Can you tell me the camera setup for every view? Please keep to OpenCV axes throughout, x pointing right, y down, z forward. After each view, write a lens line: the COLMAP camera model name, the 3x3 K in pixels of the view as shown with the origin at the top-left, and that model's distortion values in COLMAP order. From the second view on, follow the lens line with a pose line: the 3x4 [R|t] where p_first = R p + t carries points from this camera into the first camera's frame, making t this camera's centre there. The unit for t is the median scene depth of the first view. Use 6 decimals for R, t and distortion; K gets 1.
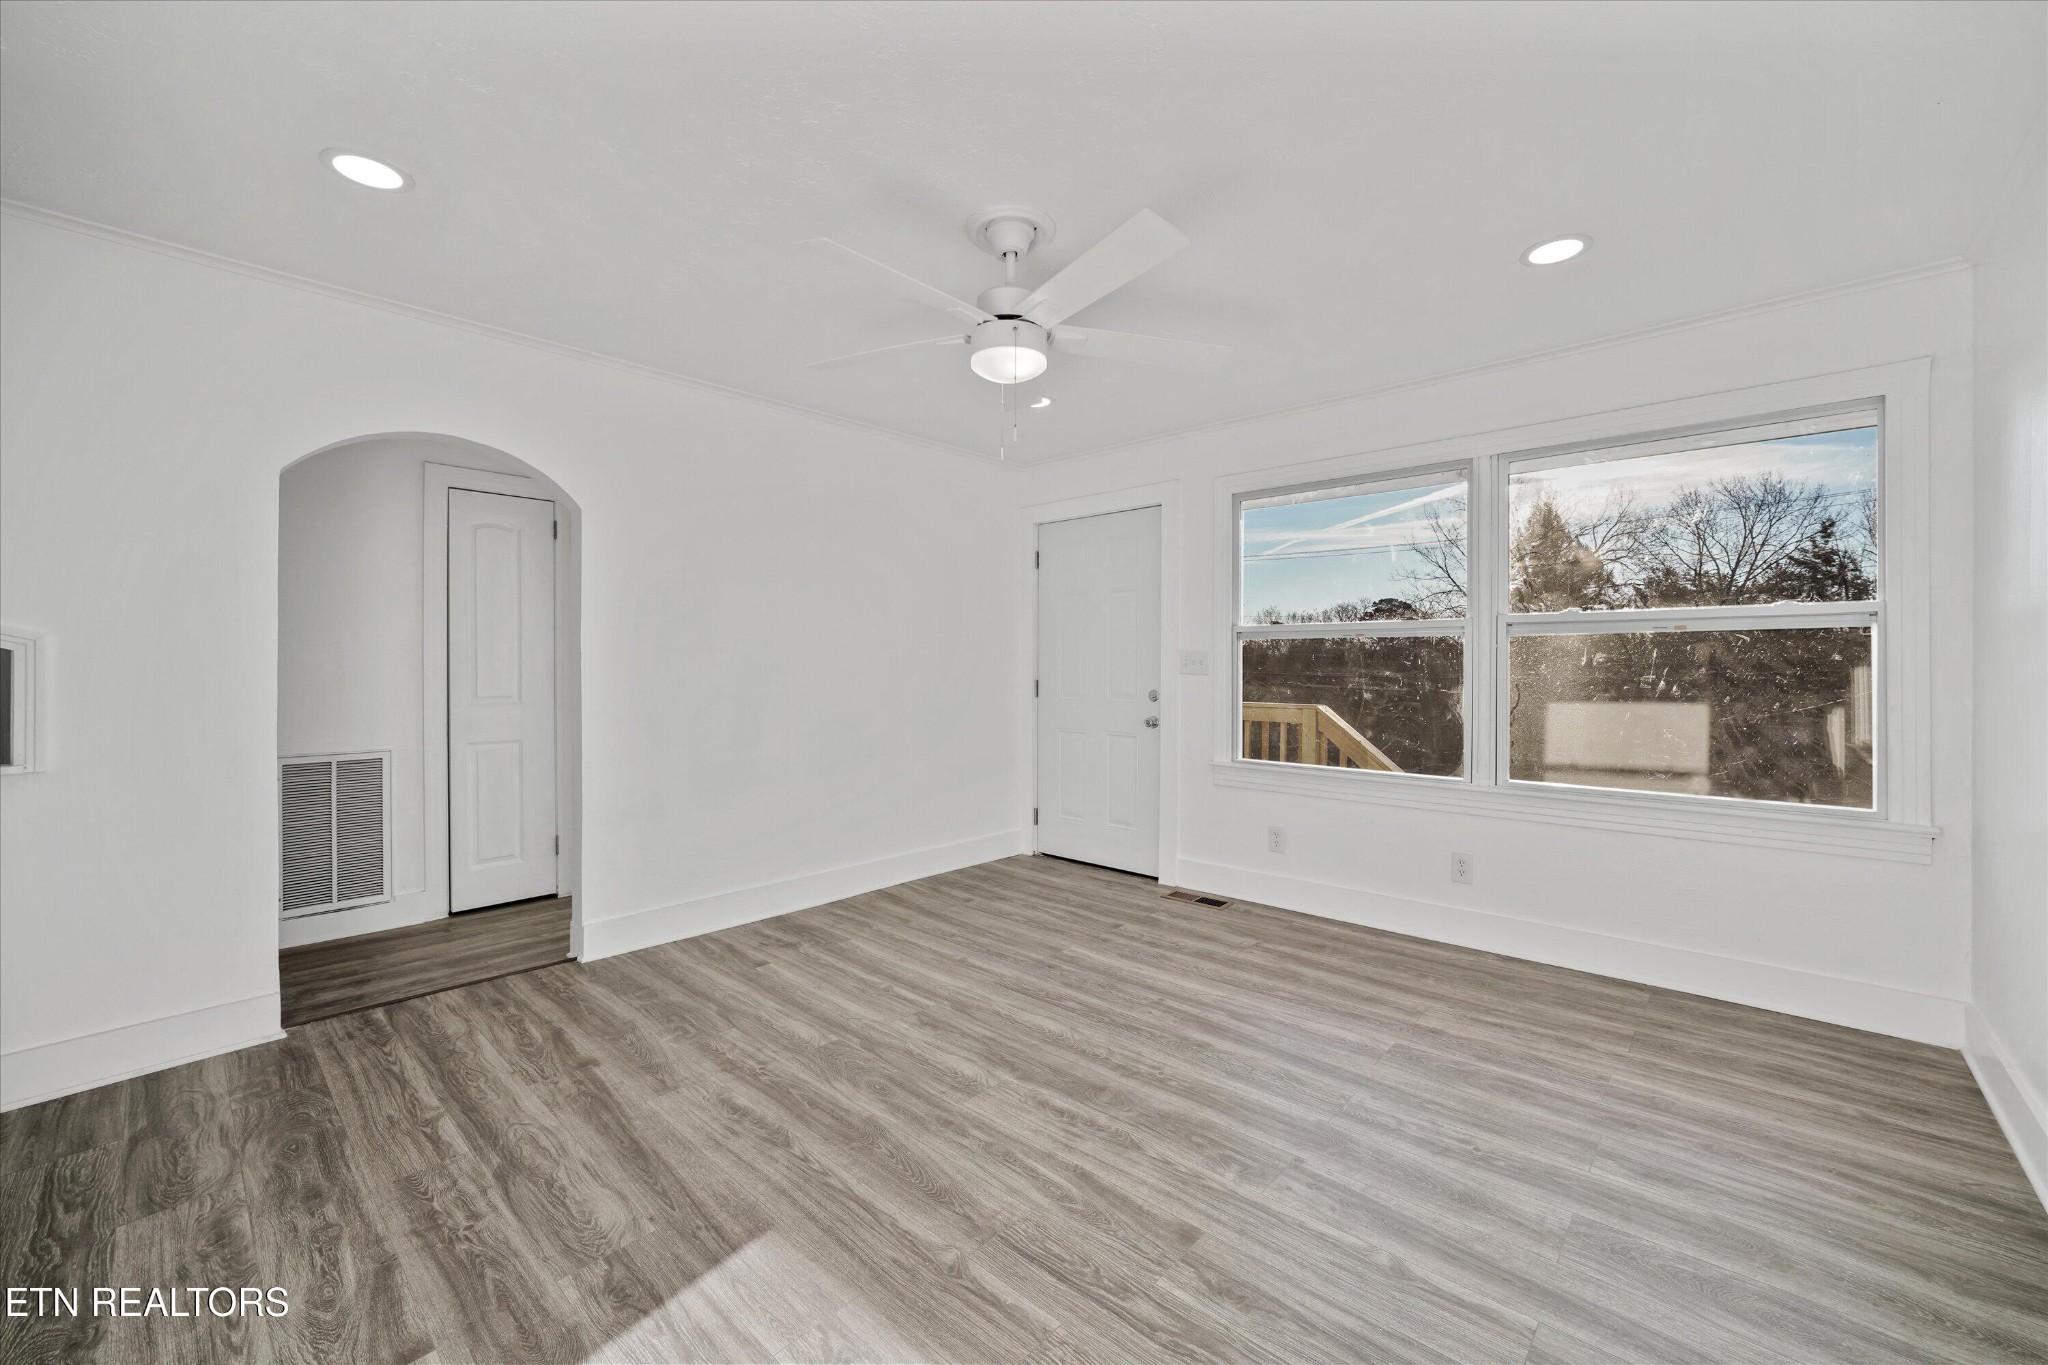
lens RADIAL K [[813.3, 0, 1019.0], [0, 813.3, 665.6], [0, 0, 1]] dist [-0.020876, 0.006690]
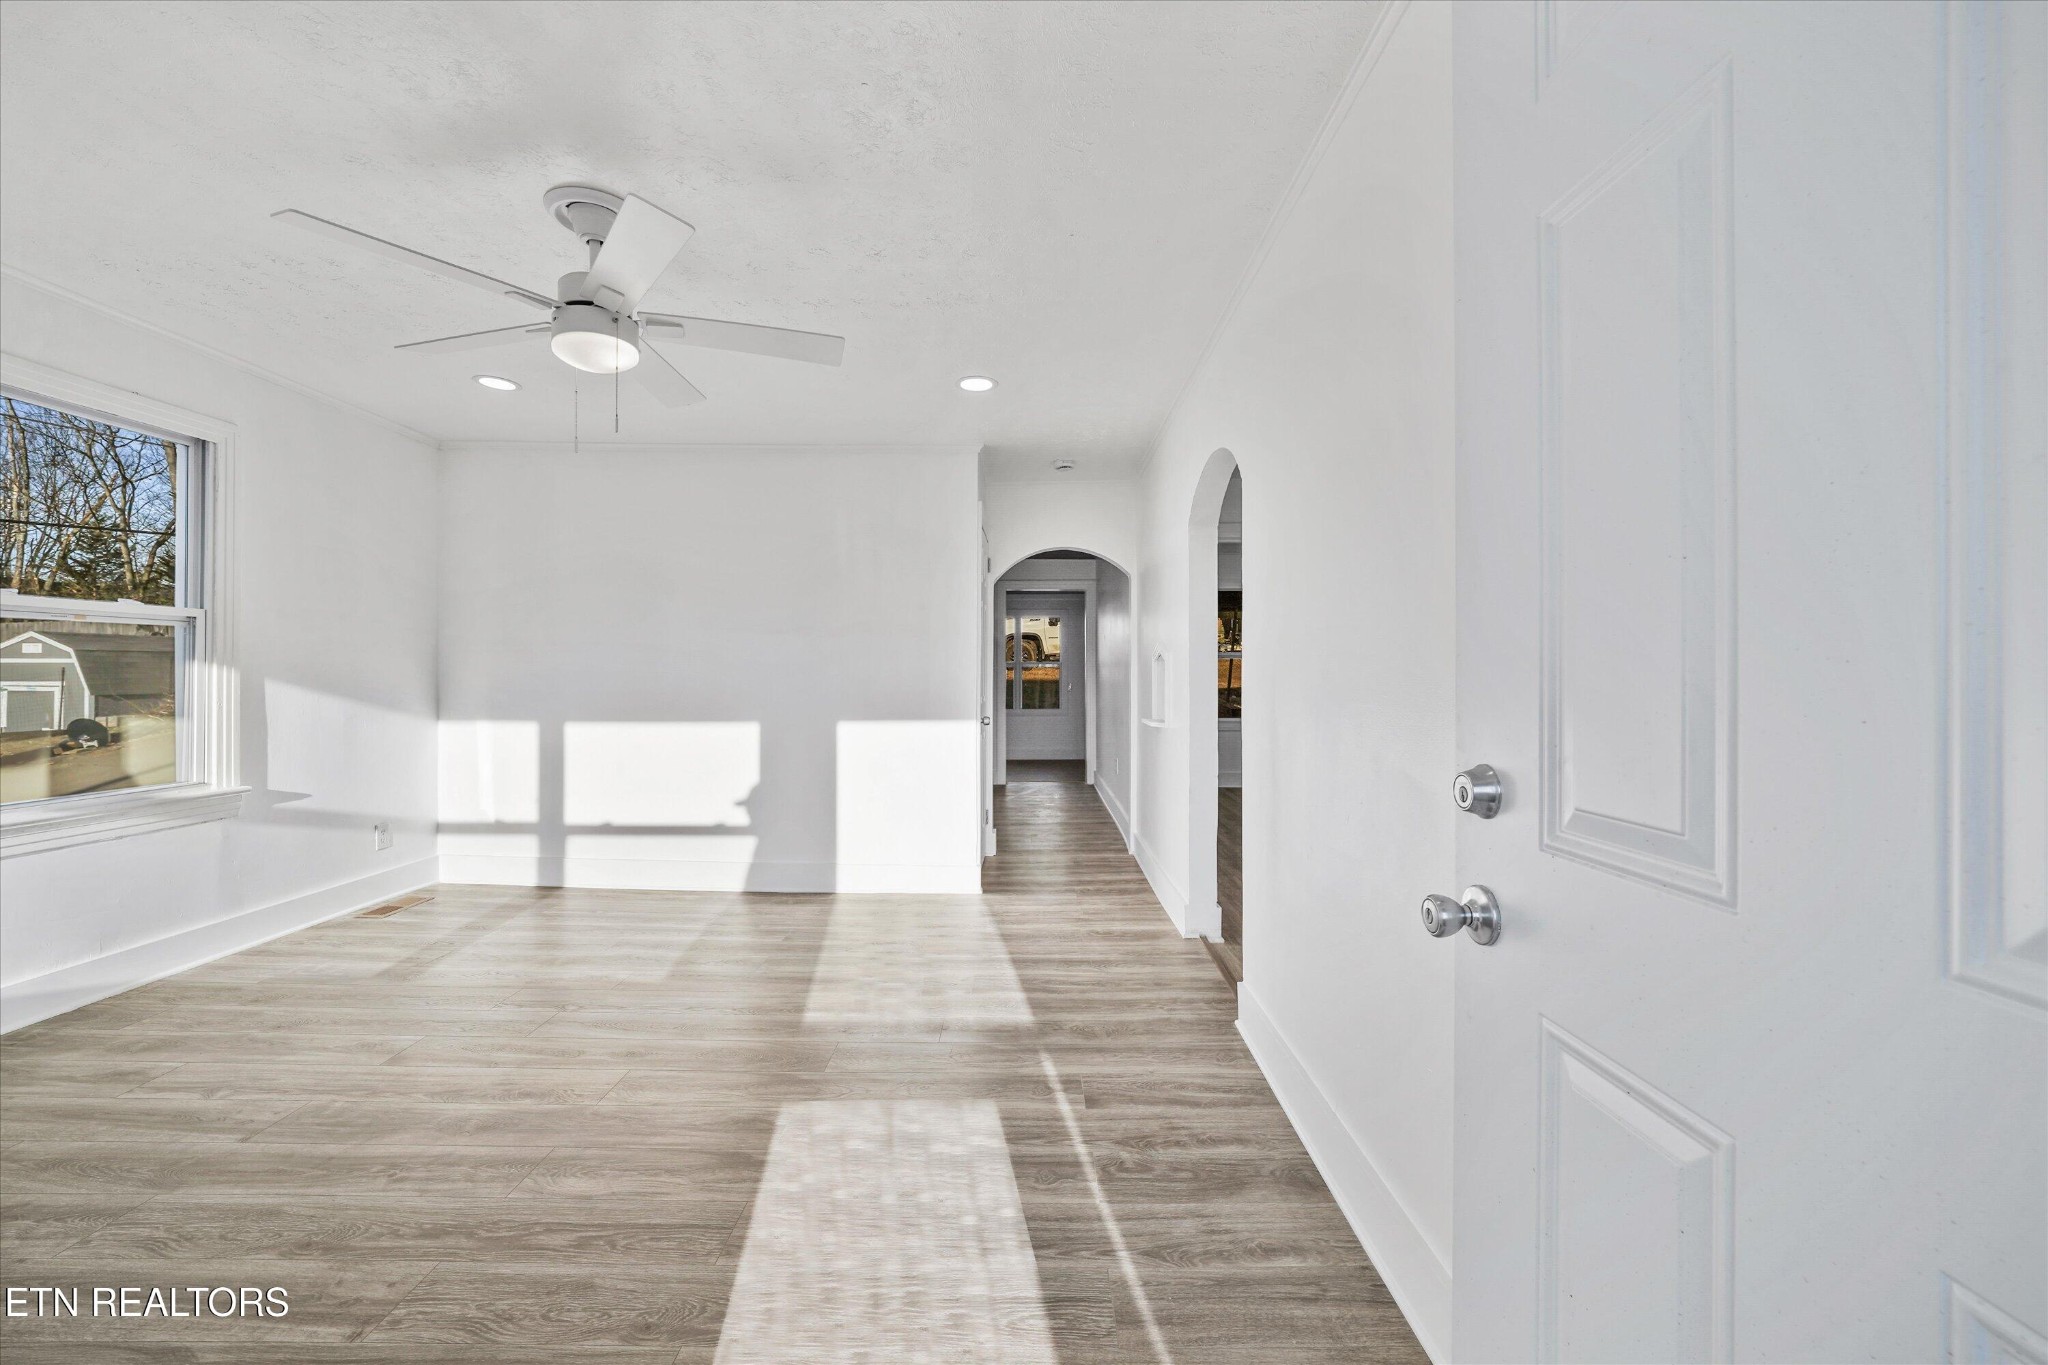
lens RADIAL K [[813.3, 0, 1019.0], [0, 813.3, 665.6], [0, 0, 1]] dist [-0.020876, 0.006690]
pose [[-0.733047, -0.003401, -0.680169, 0.242410], [-0.000382, 0.999989, -0.004589, 0.005043], [0.680178, -0.003104, -0.733041, 1.854768]]
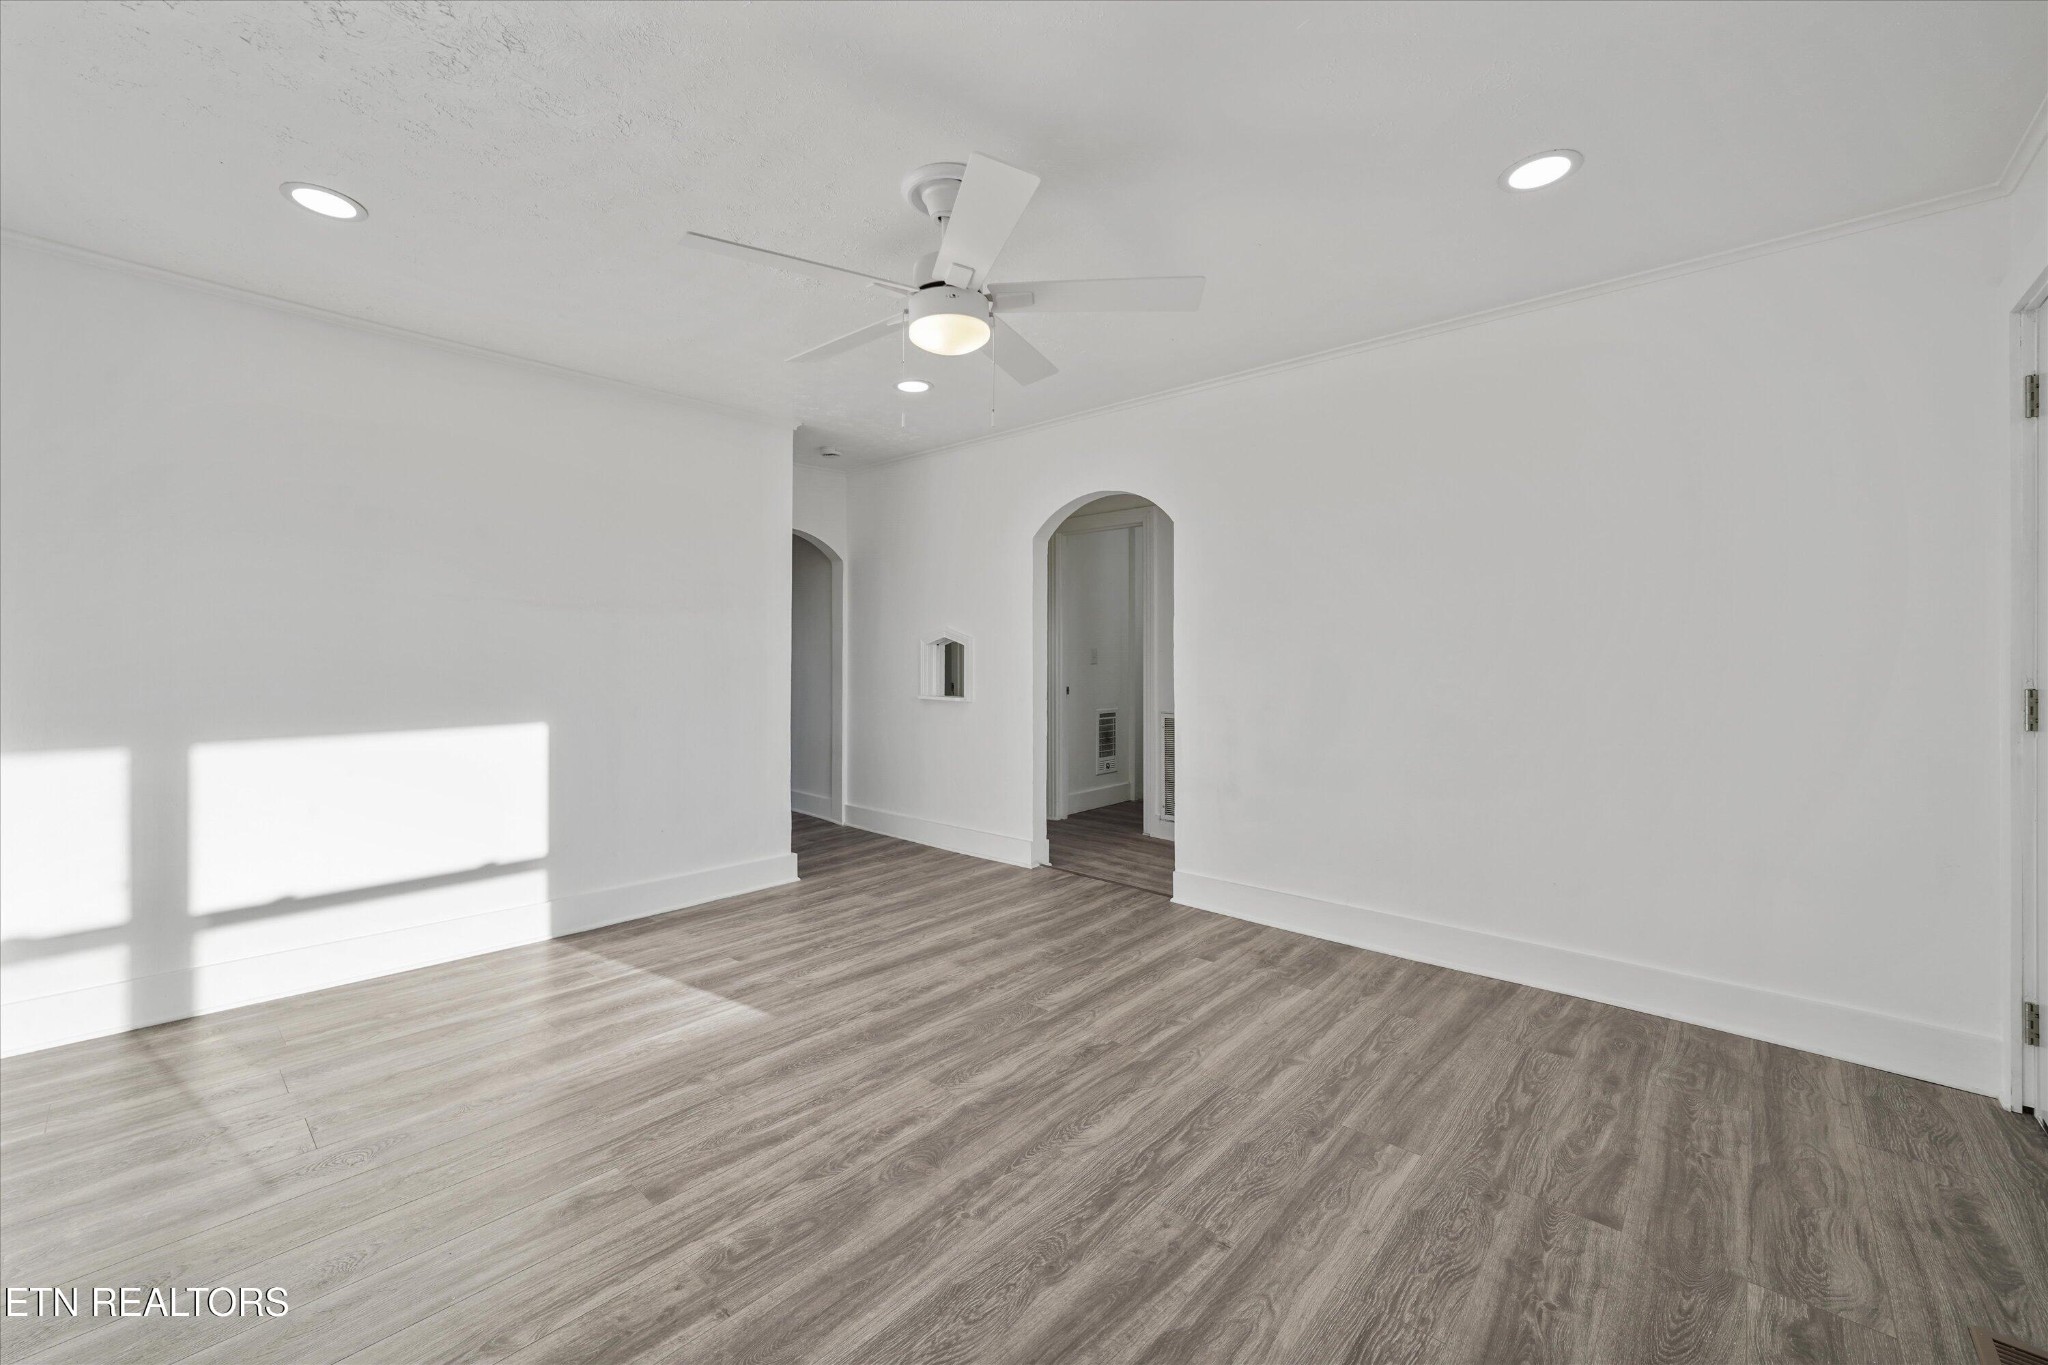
lens RADIAL K [[813.3, 0, 1019.0], [0, 813.3, 665.6], [0, 0, 1]] dist [-0.020876, 0.006690]
pose [[0.012863, 0.019846, -0.999720, 0.829766], [-0.002406, 0.999801, 0.019816, -0.006456], [0.999914, 0.002151, 0.012908, 0.961852]]
